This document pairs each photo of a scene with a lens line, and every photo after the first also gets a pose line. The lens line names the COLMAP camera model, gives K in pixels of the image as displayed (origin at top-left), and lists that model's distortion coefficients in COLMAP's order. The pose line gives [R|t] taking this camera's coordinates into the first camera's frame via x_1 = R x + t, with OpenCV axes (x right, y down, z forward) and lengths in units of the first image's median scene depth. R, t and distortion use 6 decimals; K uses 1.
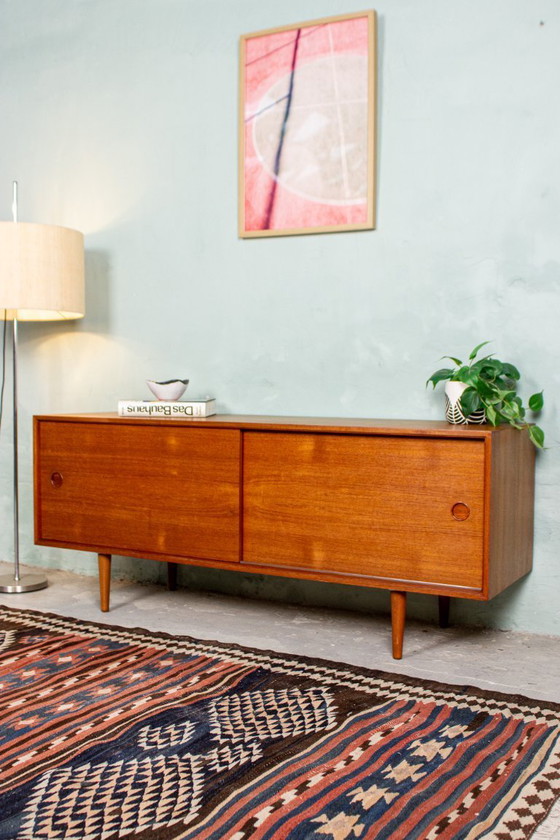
lens RADIAL K [[958.0, 0, 280.0], [0, 958.0, 420.0], [0, 0, 1]] dist [-0.070124, 0.022062]
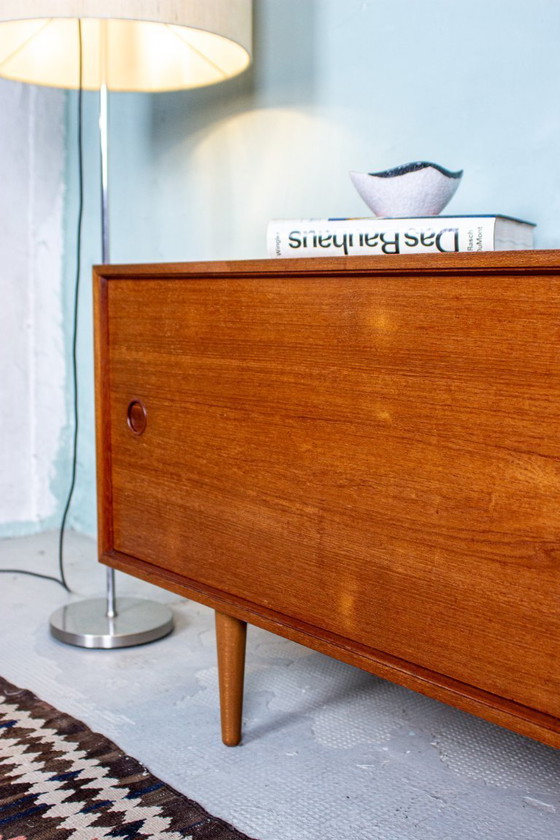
lens RADIAL K [[1009.3, 0, 280.0], [0, 1009.3, 420.0], [0, 0, 1]] dist [-0.055216, -0.015891]
pose [[0.933148, 0.043241, -0.356883, -0.017552], [-0.015550, 0.996666, 0.080100, 0.029263], [0.359157, -0.069196, 0.930708, 0.656821]]
